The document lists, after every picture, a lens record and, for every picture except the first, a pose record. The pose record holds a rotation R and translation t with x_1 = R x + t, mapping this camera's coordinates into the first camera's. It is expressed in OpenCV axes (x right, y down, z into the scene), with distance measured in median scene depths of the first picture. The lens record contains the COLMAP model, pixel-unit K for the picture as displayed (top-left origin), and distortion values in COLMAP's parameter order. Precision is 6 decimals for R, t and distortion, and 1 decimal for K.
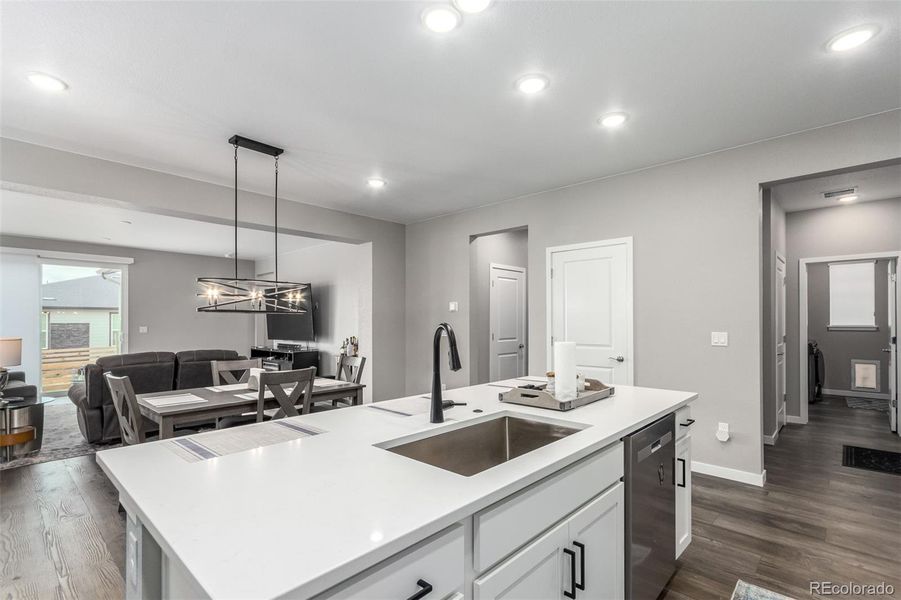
lens RADIAL K [[425.3, 0, 468.2], [0, 425.3, 320.0], [0, 0, 1]] dist [0.009433, -0.000508]
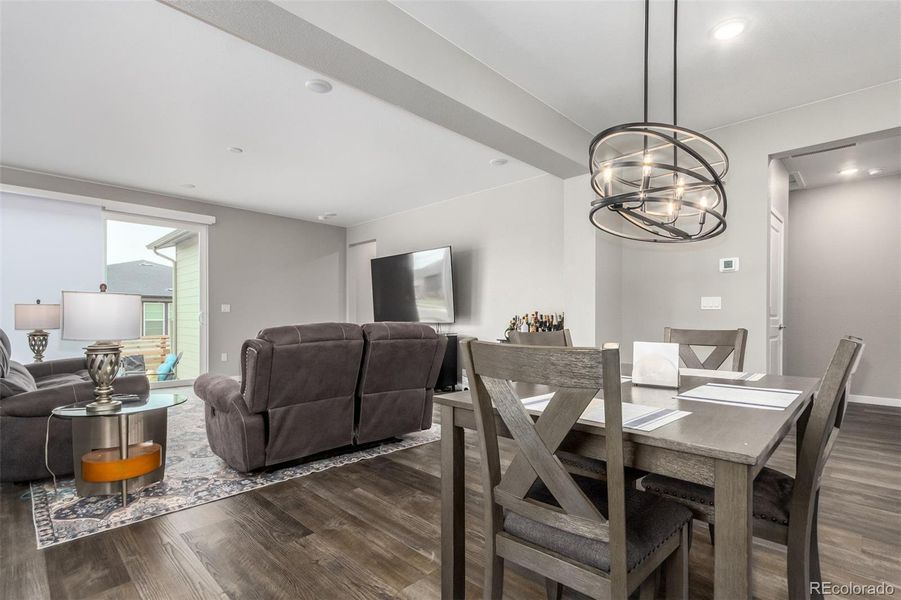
lens RADIAL K [[425.3, 0, 465.4], [0, 425.3, 318.9], [0, 0, 1]] dist [0.009433, -0.000508]
pose [[0.999722, 0.008671, -0.021934, -0.550607], [-0.008520, 0.999939, 0.006977, 0.065655], [0.021993, -0.006788, 0.999735, 0.401329]]
